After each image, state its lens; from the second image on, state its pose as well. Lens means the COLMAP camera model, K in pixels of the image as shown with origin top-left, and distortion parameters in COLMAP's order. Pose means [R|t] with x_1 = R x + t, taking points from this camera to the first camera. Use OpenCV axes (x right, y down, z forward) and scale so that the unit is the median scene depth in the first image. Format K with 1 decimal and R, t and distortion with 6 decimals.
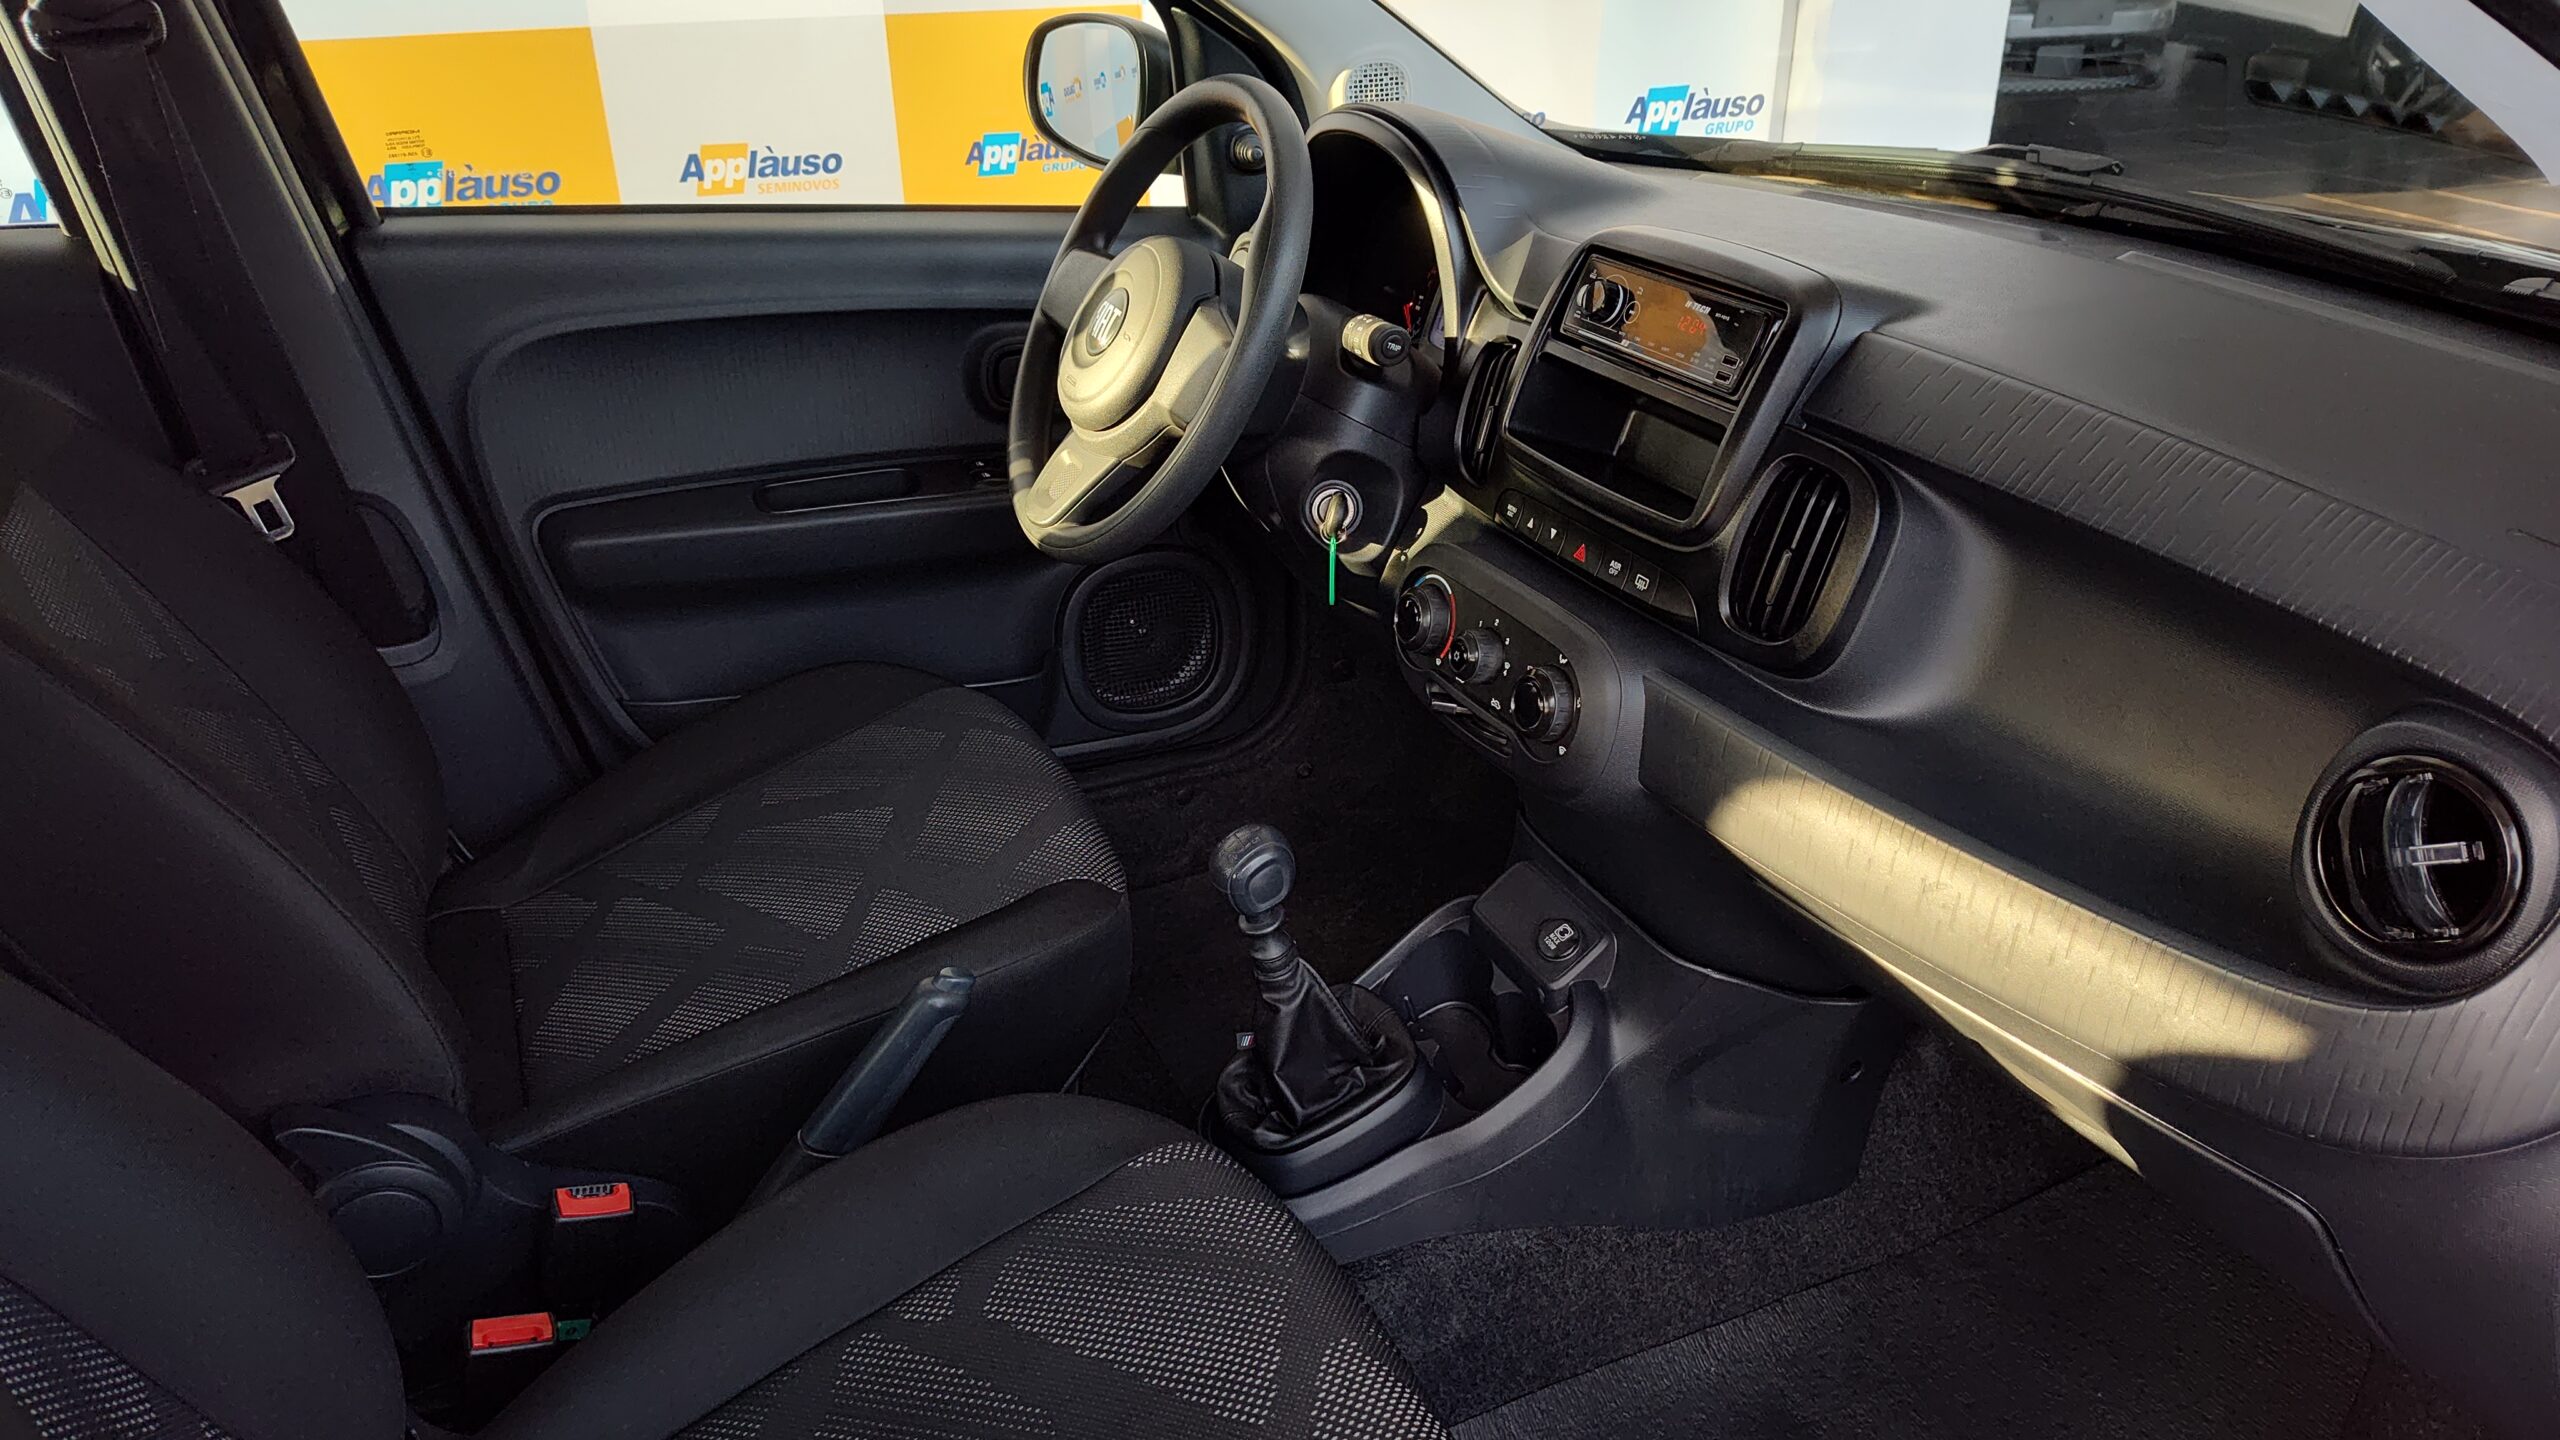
lens RADIAL K [[1765.2, 0, 1274.7], [0, 1765.2, 710.7], [0, 0, 1]] dist [0.028804, -0.037945]
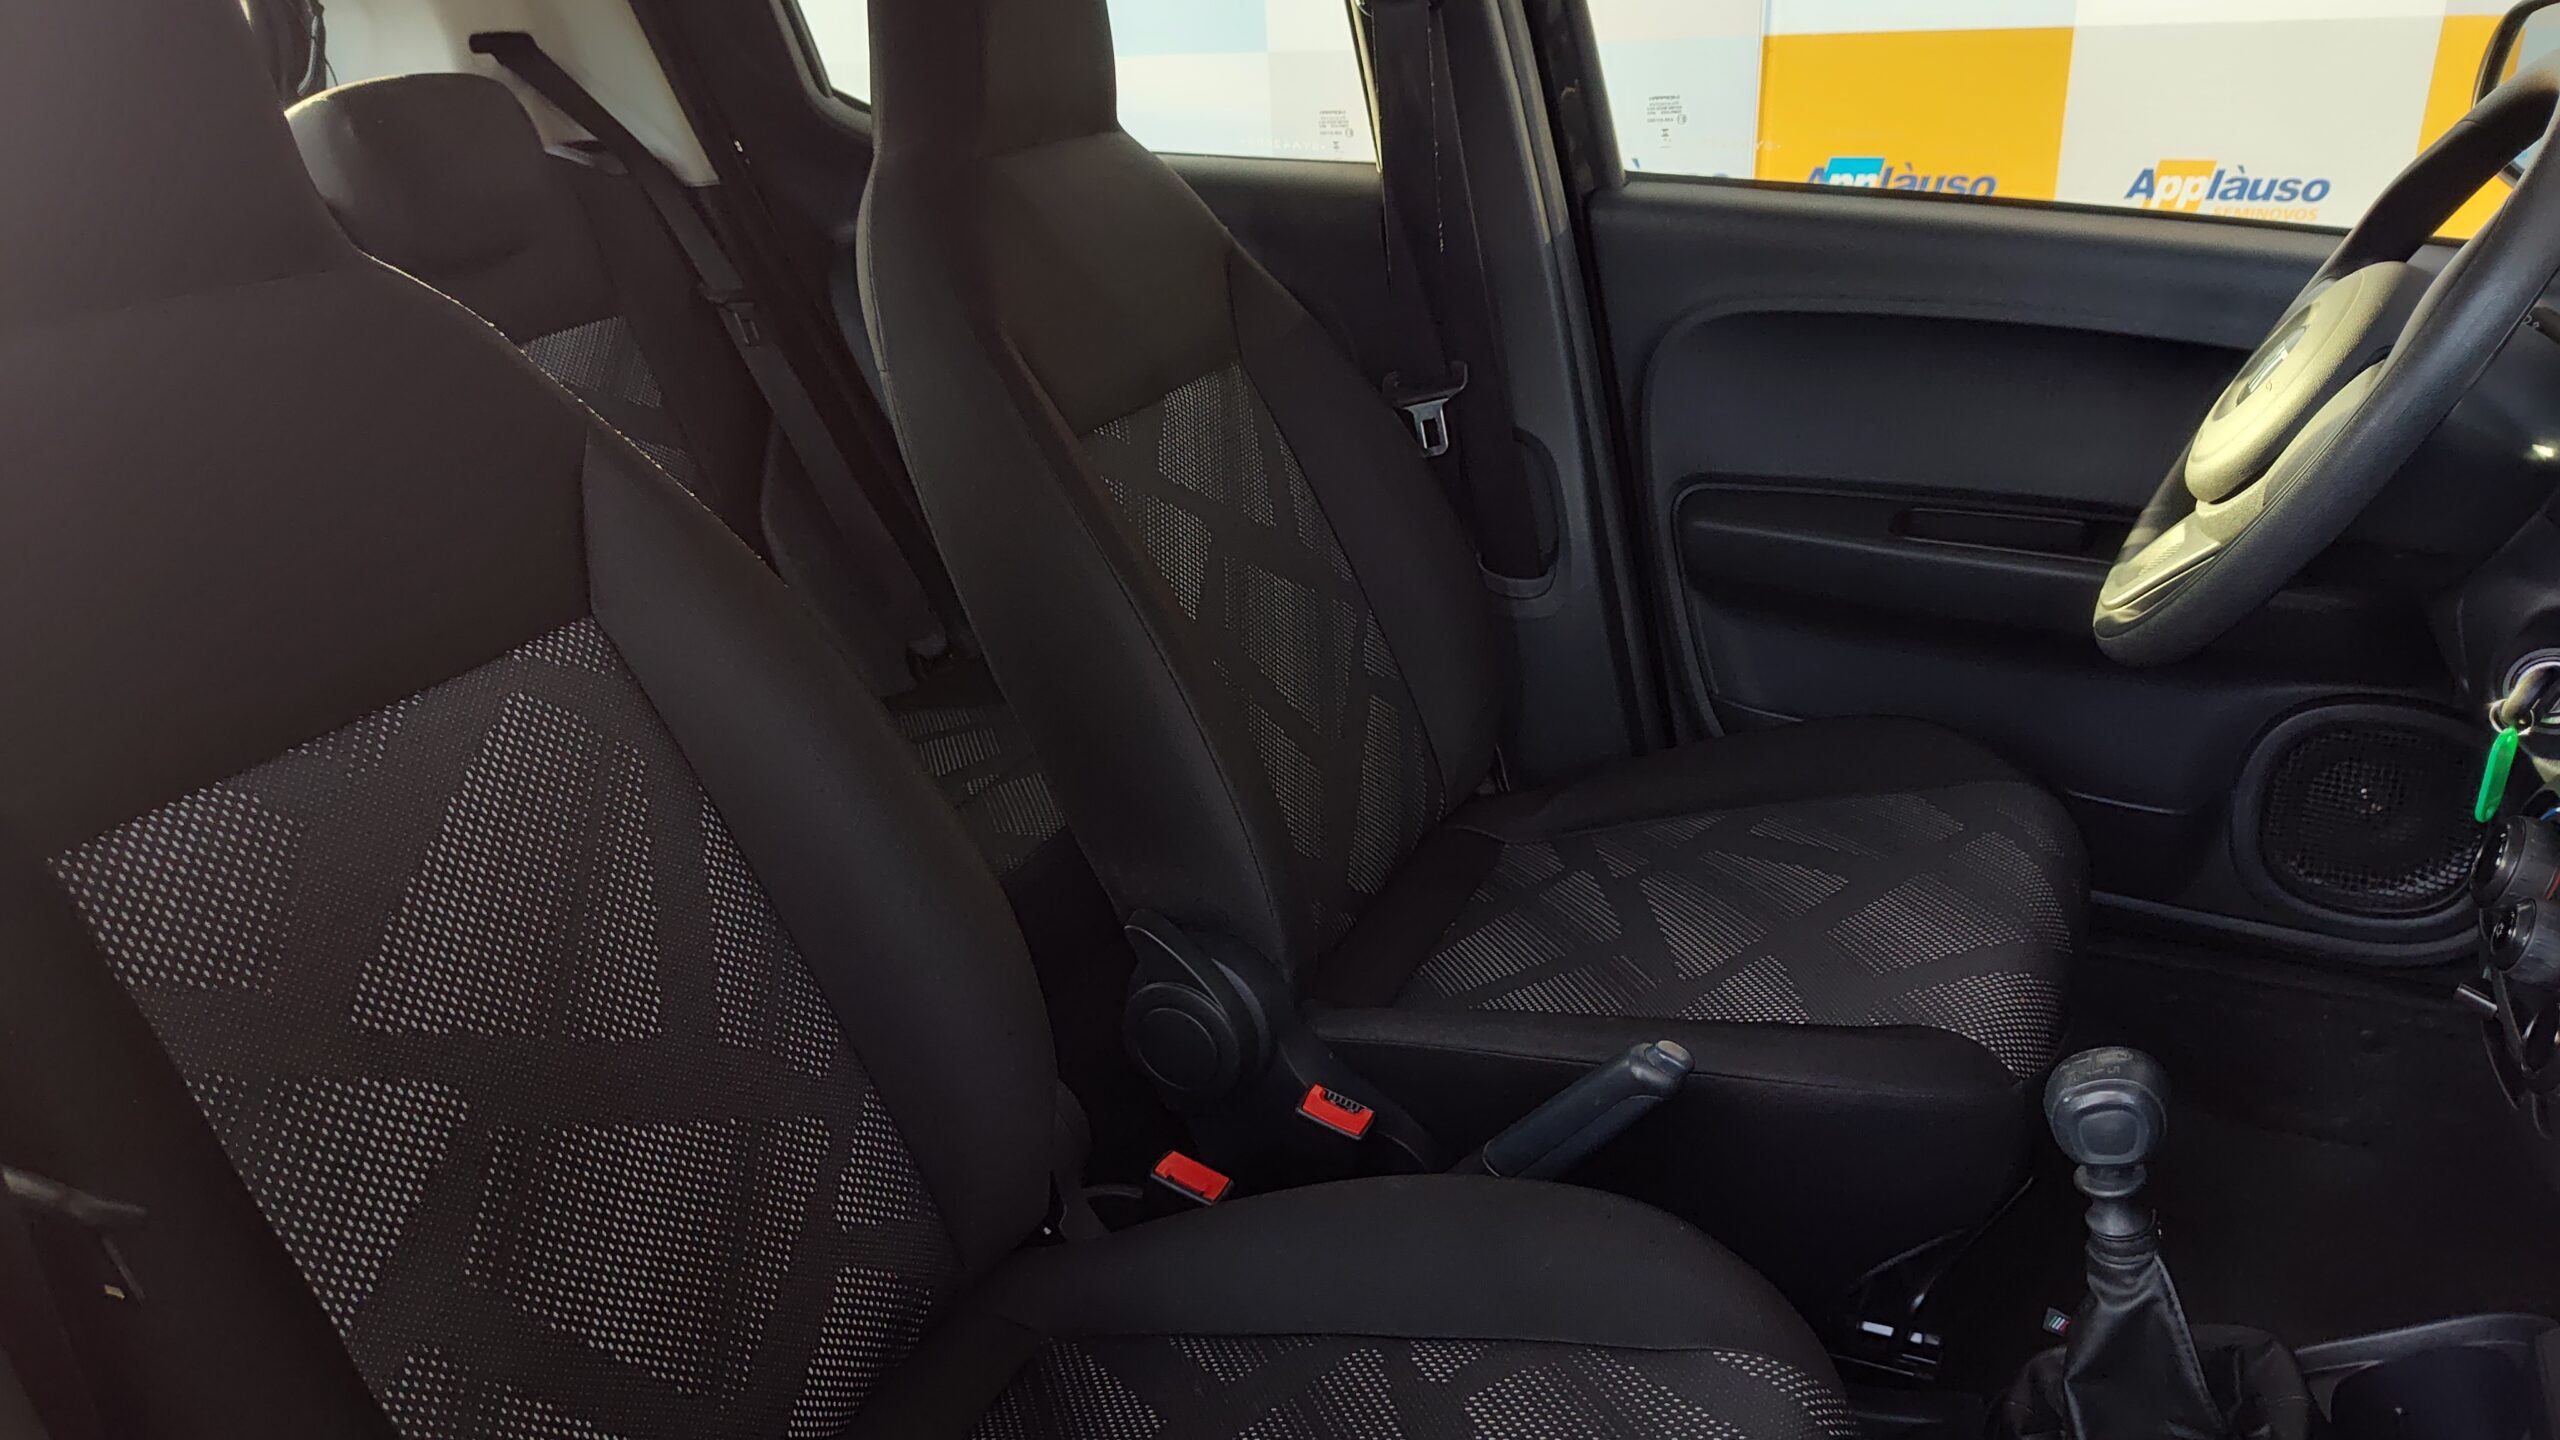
lens RADIAL K [[1765.2, 0, 1279.8], [0, 1765.2, 727.9], [0, 0, 1]] dist [0.028804, -0.037945]
pose [[0.632250, 0.290029, -0.718430, 0.214667], [-0.299582, 0.946679, 0.118527, -0.036458], [0.714500, 0.140290, 0.685426, 0.193757]]
